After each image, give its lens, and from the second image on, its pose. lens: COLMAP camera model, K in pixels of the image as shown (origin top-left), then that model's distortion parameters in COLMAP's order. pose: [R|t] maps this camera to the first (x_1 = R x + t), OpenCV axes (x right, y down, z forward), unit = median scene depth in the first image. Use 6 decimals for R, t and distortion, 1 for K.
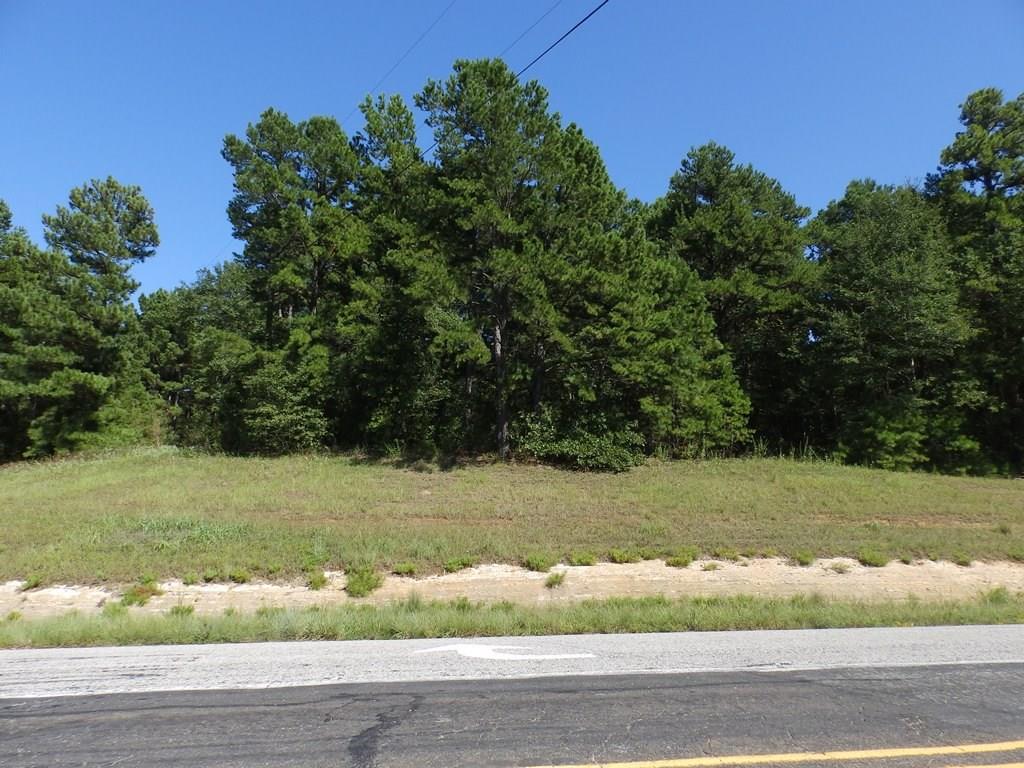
lens RADIAL K [[702.5, 0, 512.0], [0, 702.5, 384.0], [0, 0, 1]] dist [0.026143, -0.004090]
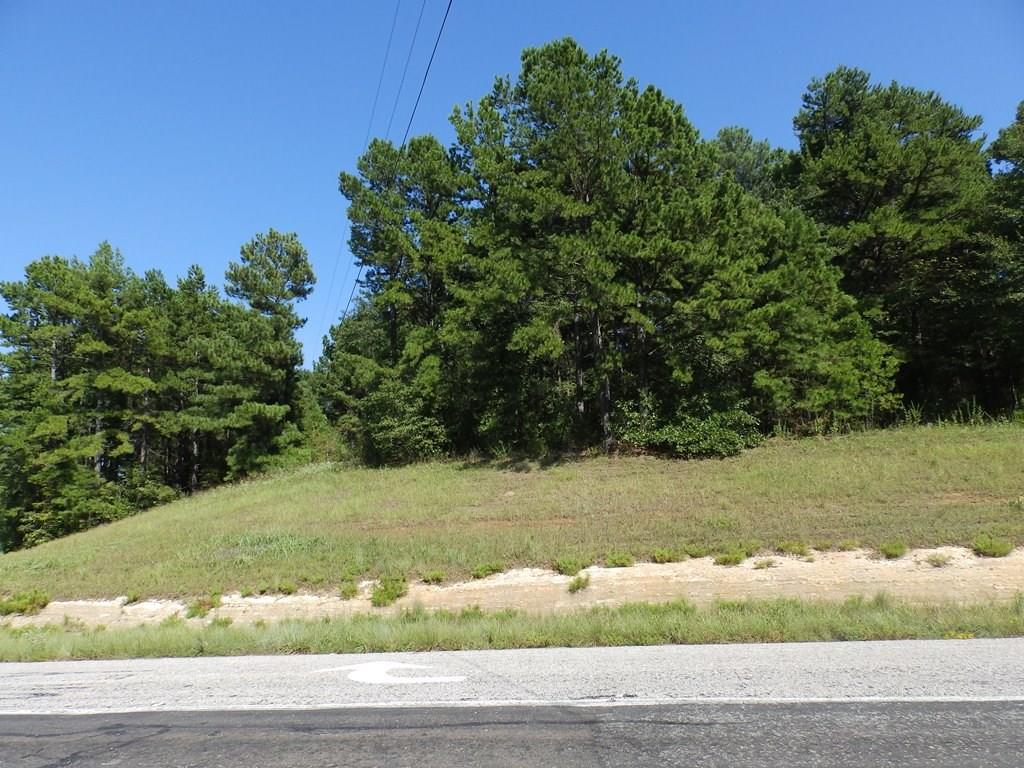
lens RADIAL K [[702.5, 0, 512.0], [0, 702.5, 384.0], [0, 0, 1]] dist [0.026143, -0.004090]
pose [[0.947769, -0.109095, -0.299721, 0.159632], [0.112530, 0.993631, -0.005833, 0.005641], [0.298449, -0.028199, 0.954009, 0.050807]]
